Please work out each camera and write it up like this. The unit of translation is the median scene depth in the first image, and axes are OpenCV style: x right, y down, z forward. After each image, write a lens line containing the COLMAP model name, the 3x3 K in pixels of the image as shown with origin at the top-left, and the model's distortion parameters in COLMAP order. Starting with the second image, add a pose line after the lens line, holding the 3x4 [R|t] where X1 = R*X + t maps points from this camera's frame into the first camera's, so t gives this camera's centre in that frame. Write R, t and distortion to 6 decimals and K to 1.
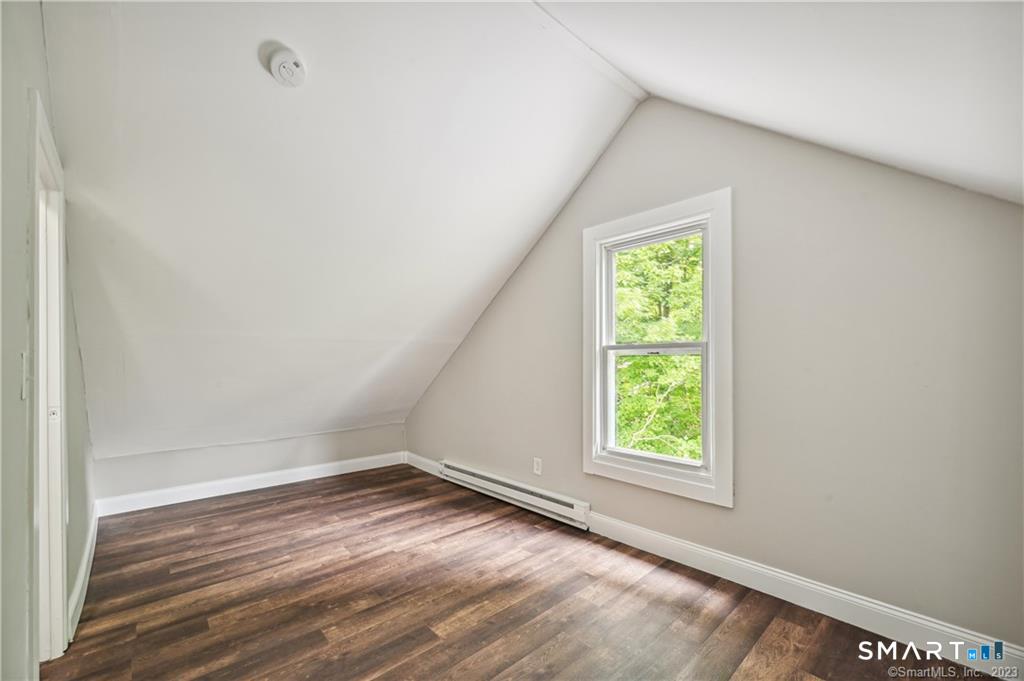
lens RADIAL K [[415.6, 0, 510.4], [0, 415.6, 360.3], [0, 0, 1]] dist [-0.000265, -0.000087]
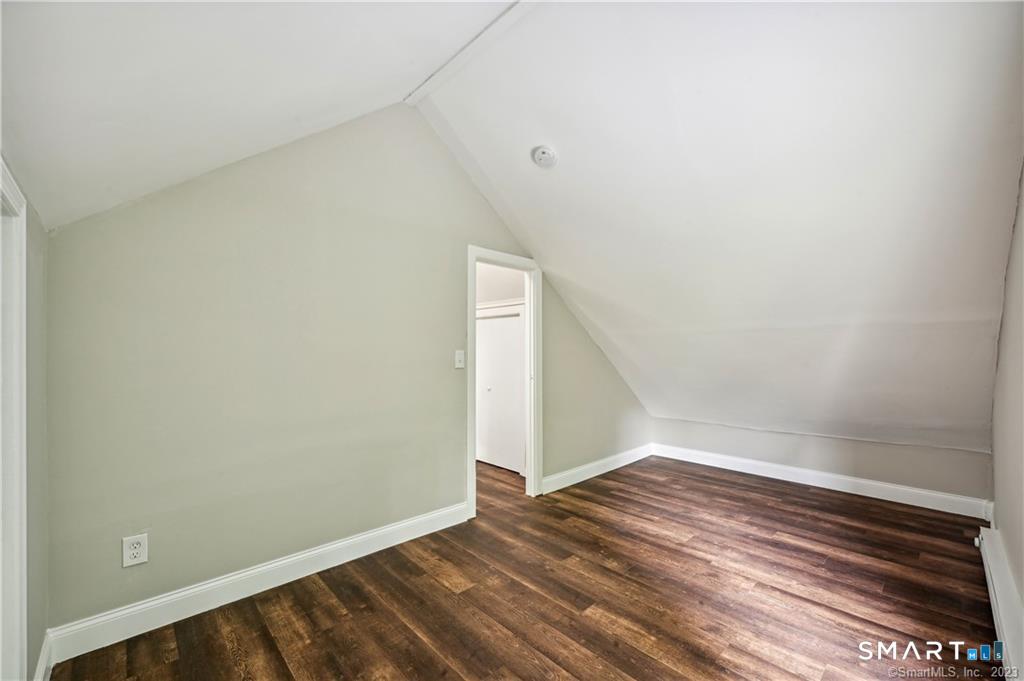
lens RADIAL K [[415.3, 0, 512.2], [0, 415.3, 344.5], [0, 0, 1]] dist [-0.001845, 0.000122]
pose [[0.021079, -0.016958, -0.999634, 0.565880], [0.004309, 0.999848, -0.016871, -0.000553], [0.999769, -0.003952, 0.021149, 0.502906]]
